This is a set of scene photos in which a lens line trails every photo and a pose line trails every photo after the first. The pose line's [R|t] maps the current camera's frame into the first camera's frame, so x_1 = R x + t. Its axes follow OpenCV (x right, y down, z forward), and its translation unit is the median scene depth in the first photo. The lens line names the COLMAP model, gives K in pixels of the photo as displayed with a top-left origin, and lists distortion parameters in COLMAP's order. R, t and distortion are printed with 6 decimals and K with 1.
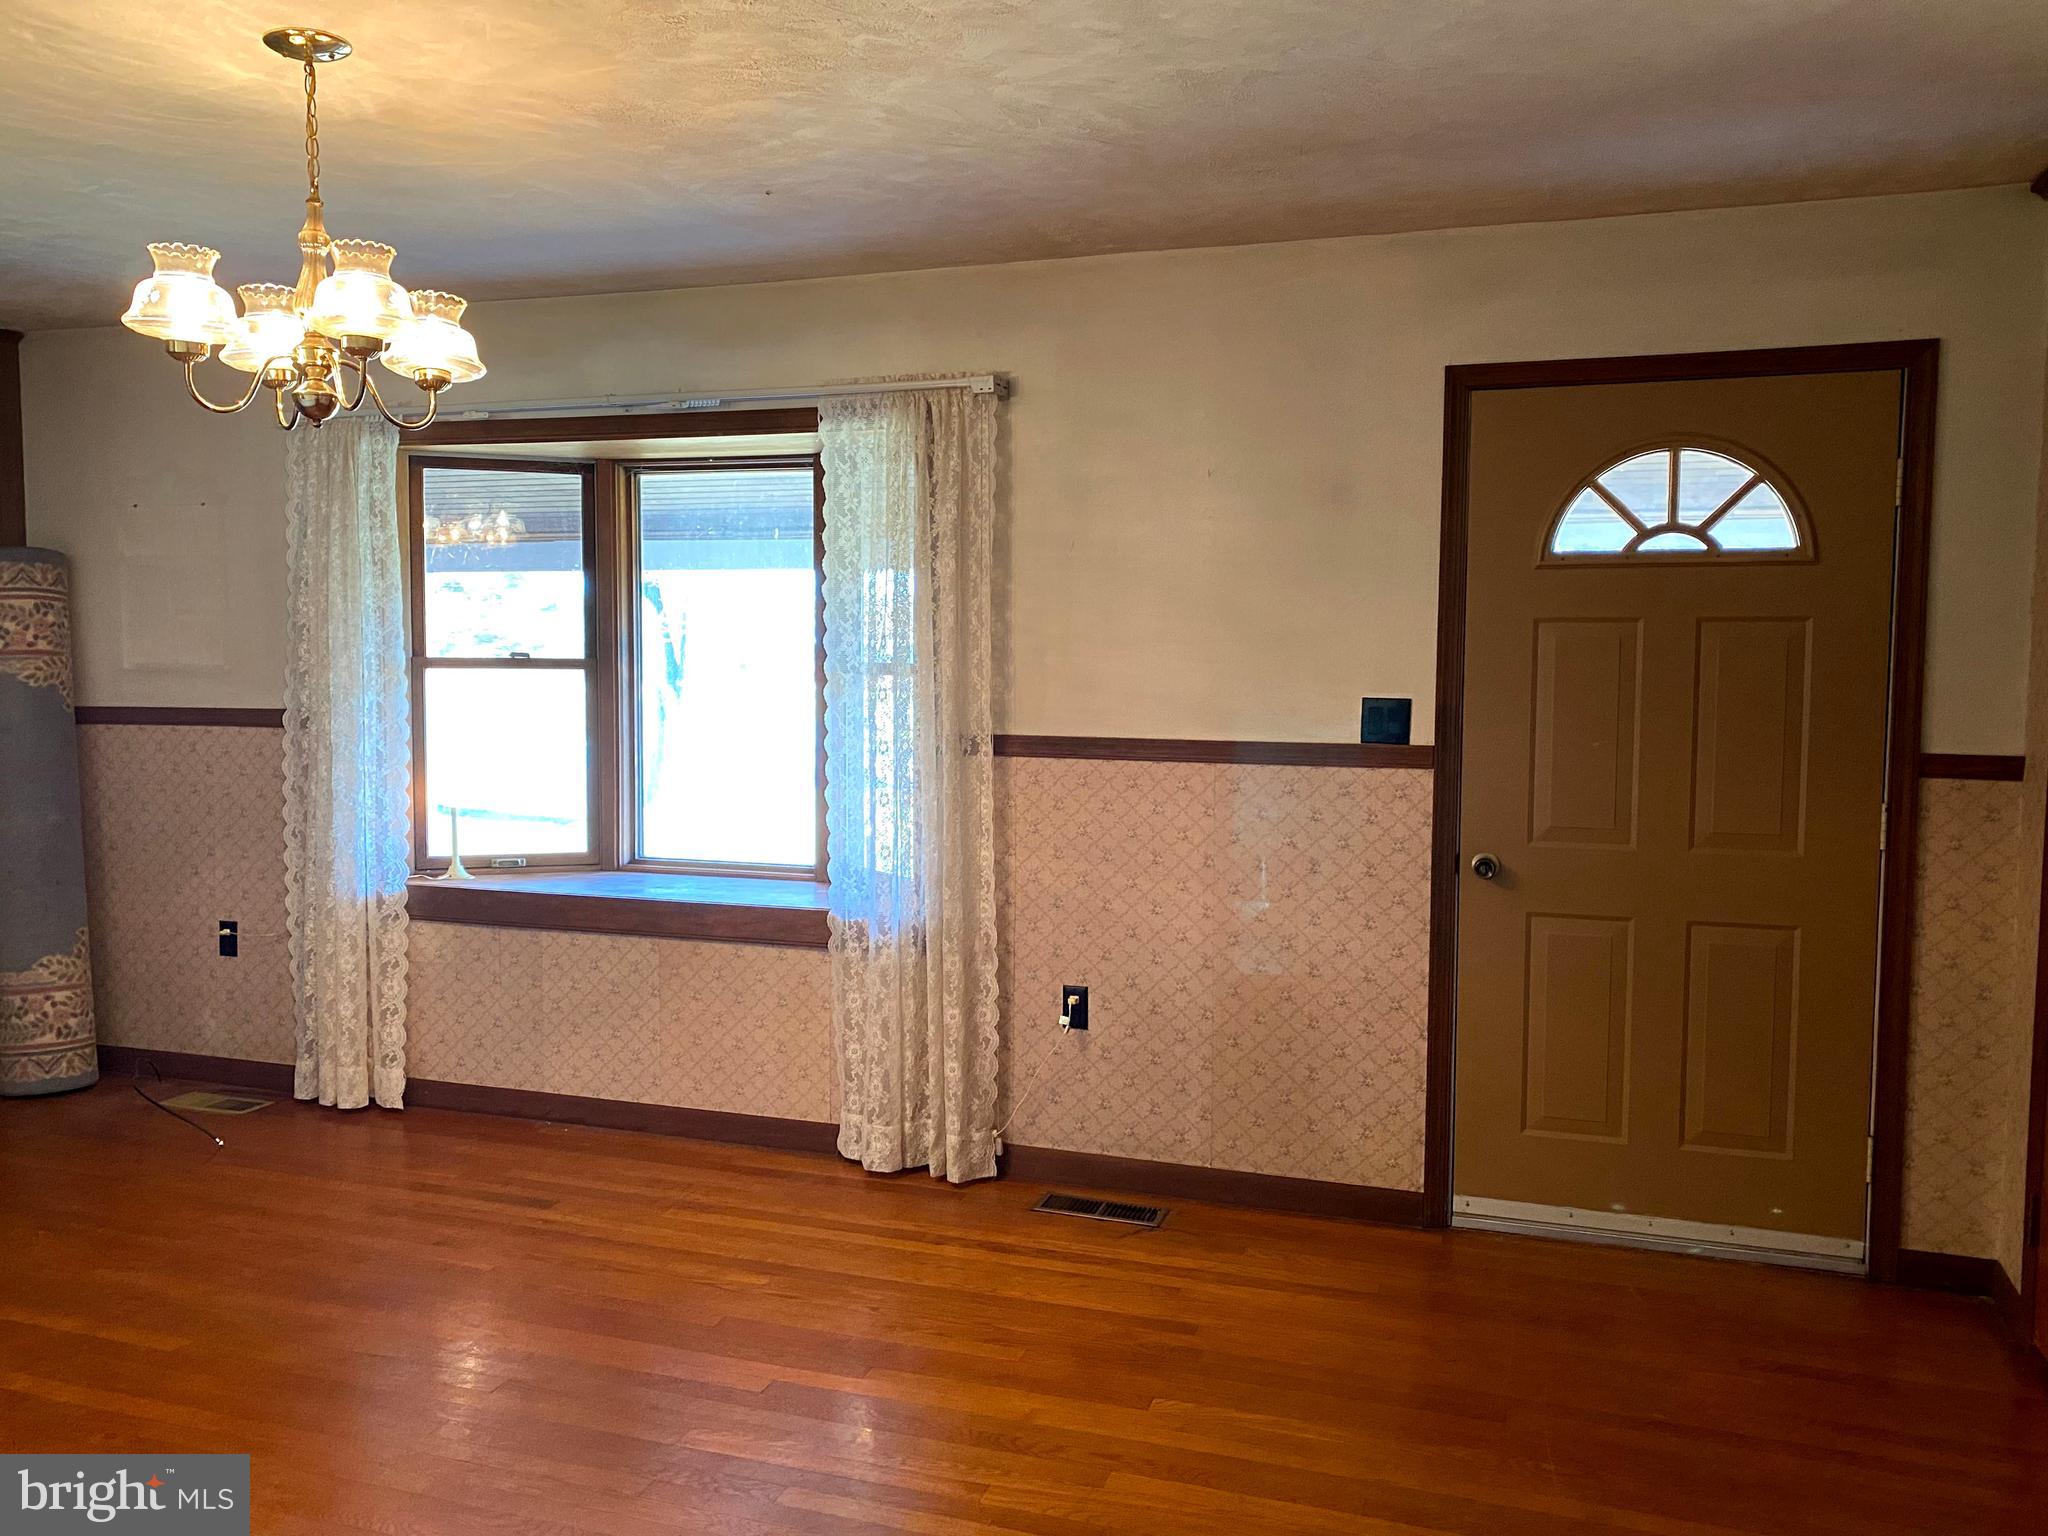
lens RADIAL K [[1571.7, 0, 1025.0], [0, 1571.7, 722.2], [0, 0, 1]] dist [0.067087, -0.113170]
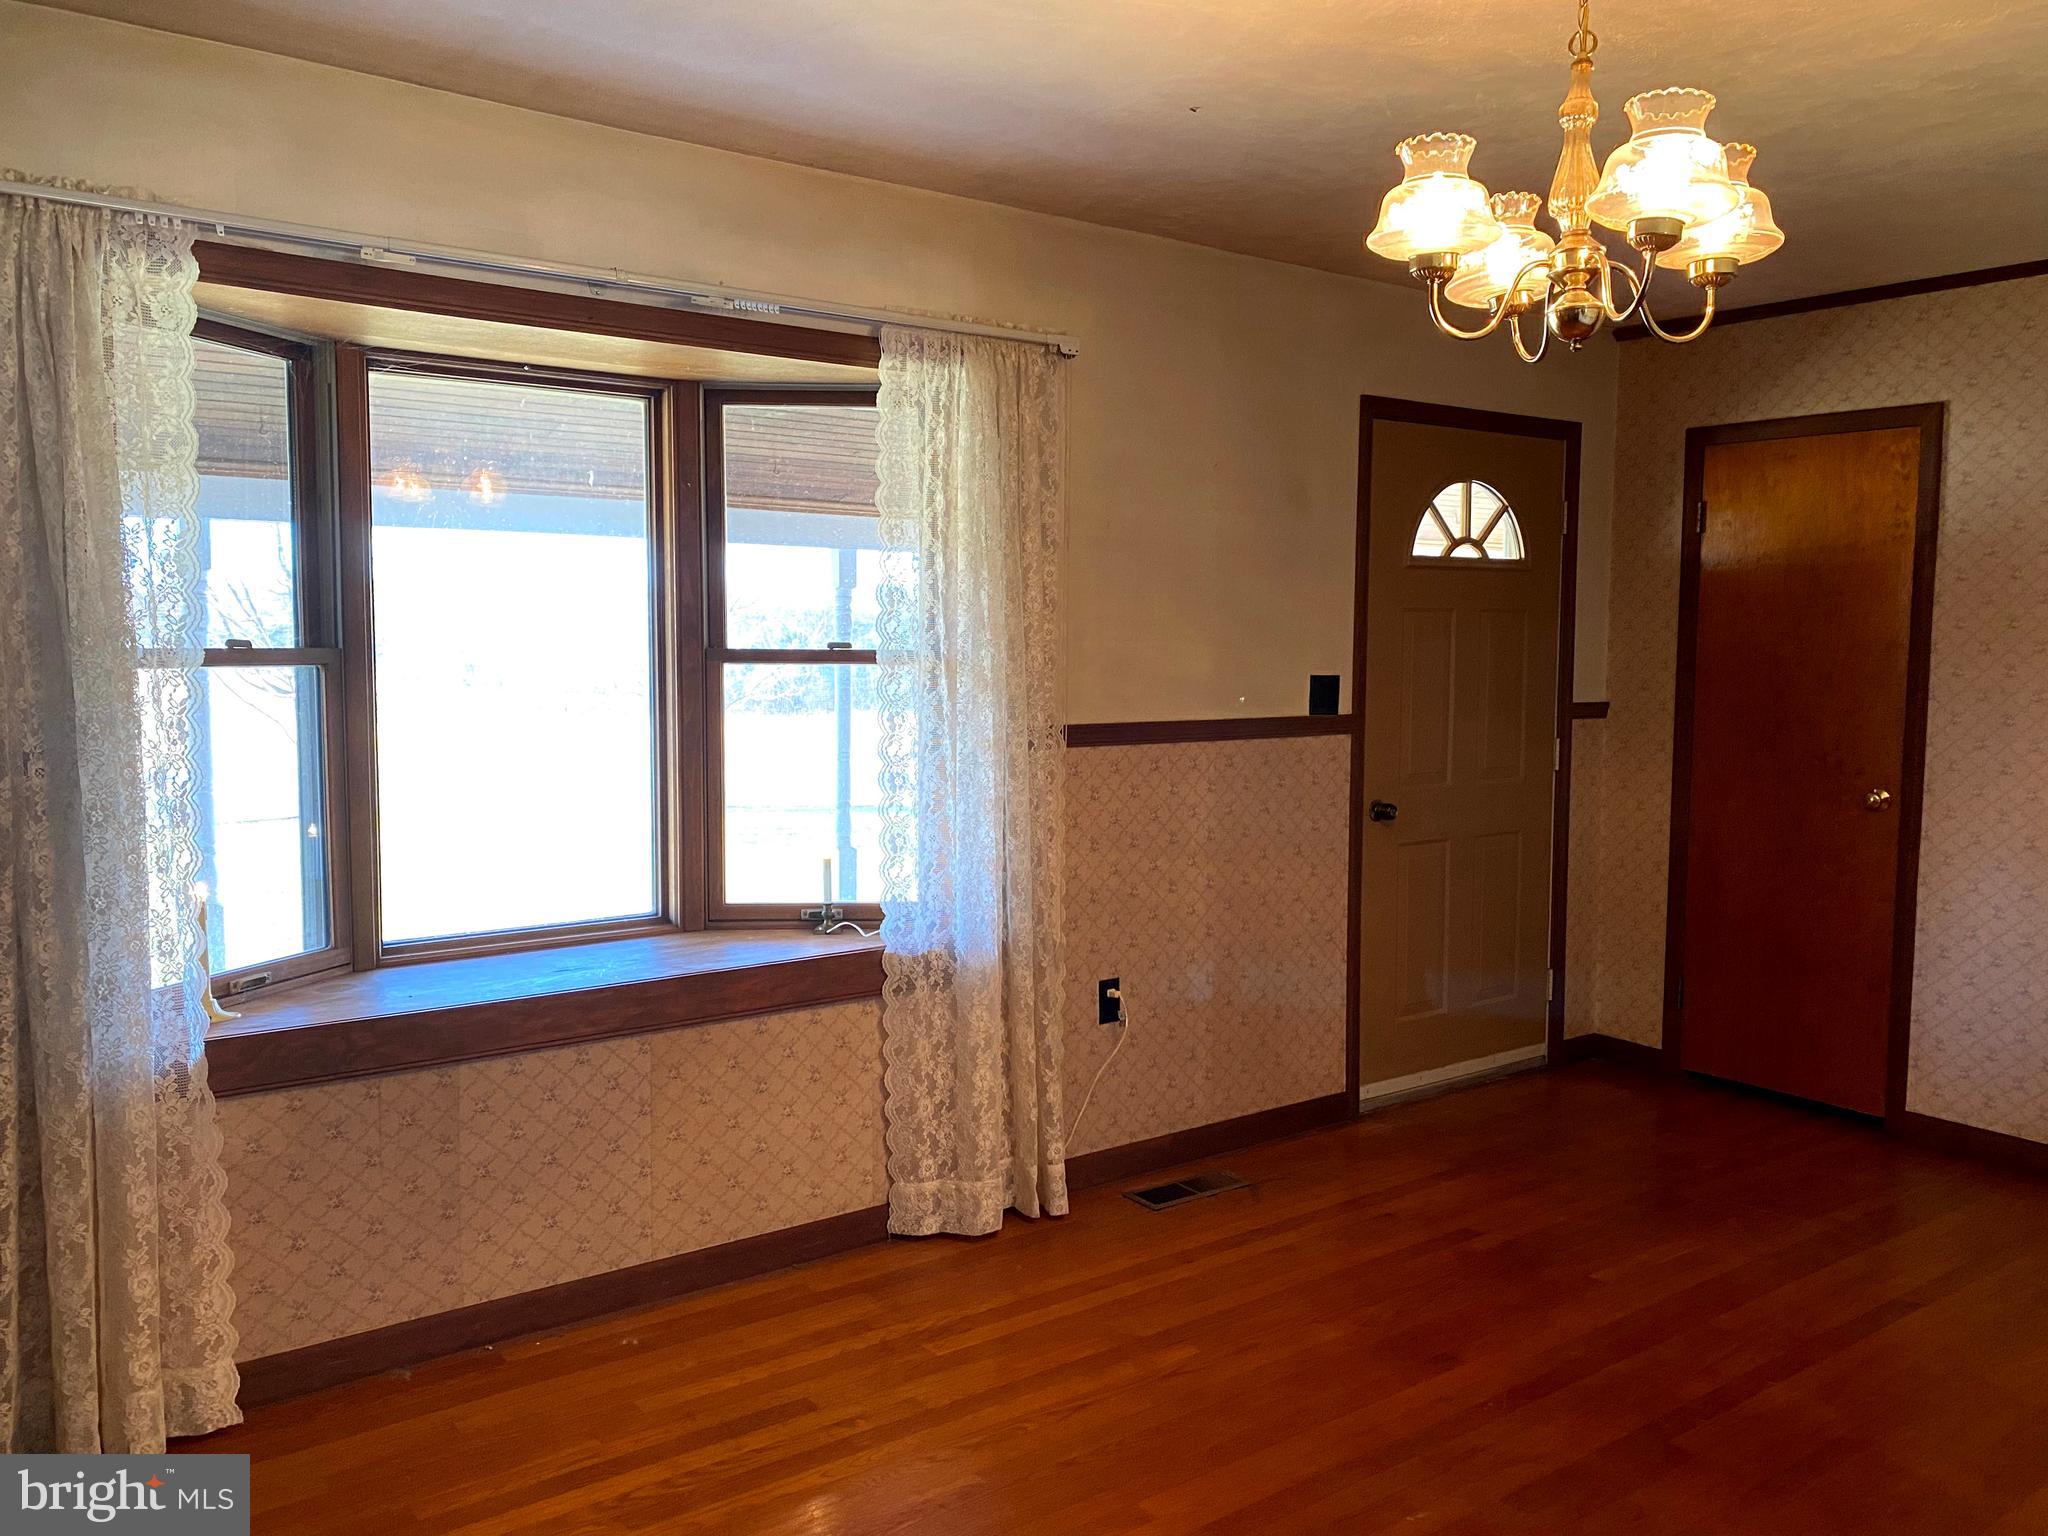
lens RADIAL K [[1571.7, 0, 1025.0], [0, 1571.7, 722.2], [0, 0, 1]] dist [0.067087, -0.113170]
pose [[0.573641, -0.048718, 0.817657, -0.796045], [0.037968, 0.998738, 0.032870, -0.025398], [-0.818227, 0.012189, 0.574767, 0.487827]]
